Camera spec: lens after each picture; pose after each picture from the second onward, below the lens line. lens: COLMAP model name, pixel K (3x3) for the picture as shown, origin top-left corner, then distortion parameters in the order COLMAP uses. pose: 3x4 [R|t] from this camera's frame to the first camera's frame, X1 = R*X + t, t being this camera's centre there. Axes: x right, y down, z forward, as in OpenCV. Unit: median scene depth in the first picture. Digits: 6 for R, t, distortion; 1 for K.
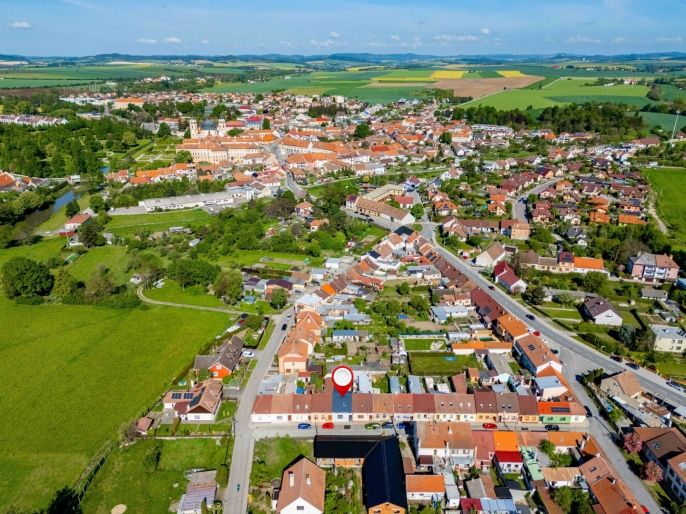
lens RADIAL K [[496.1, 0, 343.0], [0, 496.1, 257.0], [0, 0, 1]] dist [0.034456, 0.000494]
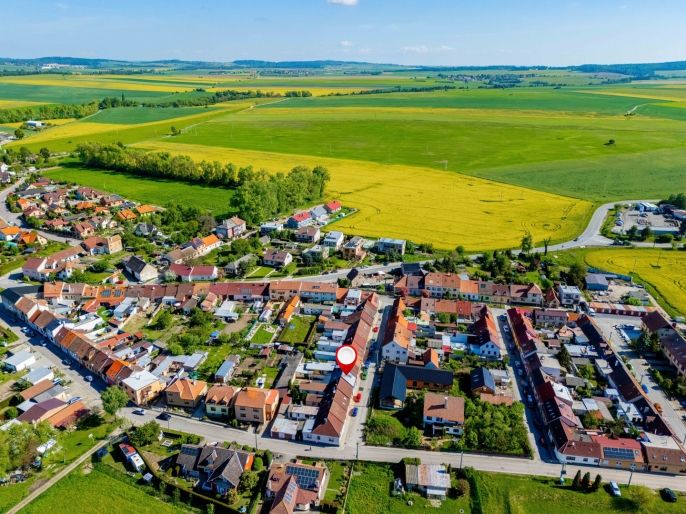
lens RADIAL K [[496.1, 0, 343.0], [0, 496.1, 257.0], [0, 0, 1]] dist [0.034456, 0.000494]
pose [[0.171846, -0.343104, 0.923444, -0.763553], [0.347104, 0.898362, 0.269191, -0.212778], [-0.921948, 0.274272, 0.273473, 0.485947]]
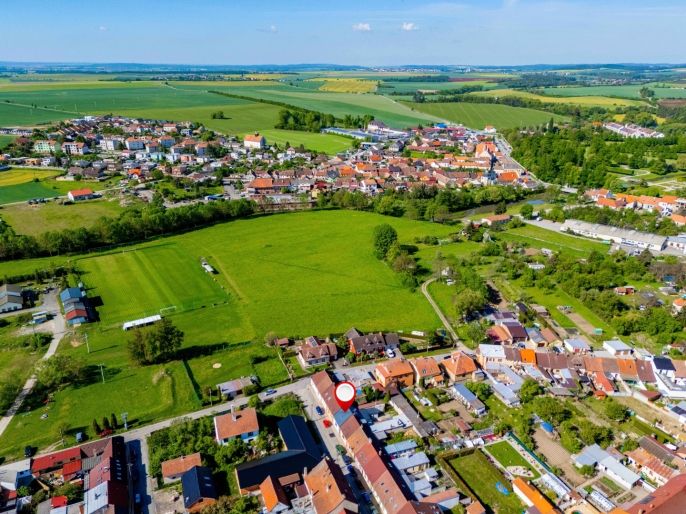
lens RADIAL K [[496.1, 0, 343.0], [0, 496.1, 257.0], [0, 0, 1]] dist [0.034456, 0.000494]
pose [[0.373824, 0.330153, -0.866749, 0.629570], [-0.343915, 0.917225, 0.201051, -0.177961], [0.861381, 0.222931, 0.456425, 0.346548]]
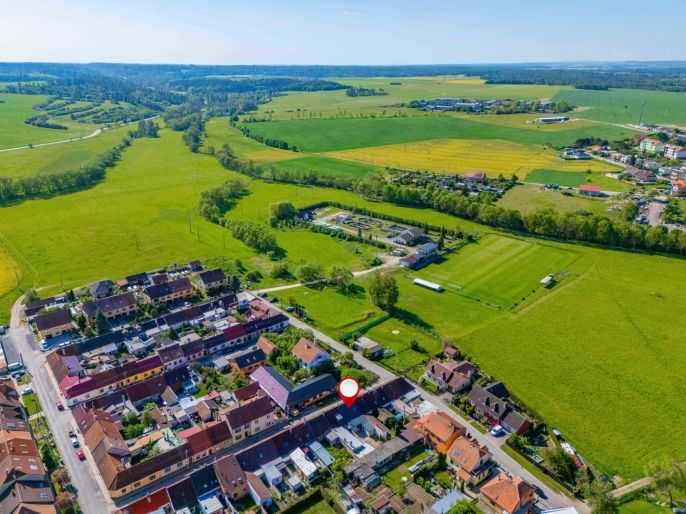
lens RADIAL K [[496.1, 0, 343.0], [0, 496.1, 257.0], [0, 0, 1]] dist [0.034456, 0.000494]
pose [[-0.803377, 0.217879, -0.554179, 0.417380], [-0.210063, 0.767128, 0.606125, -0.485754], [0.557188, 0.603359, -0.570525, 1.127536]]
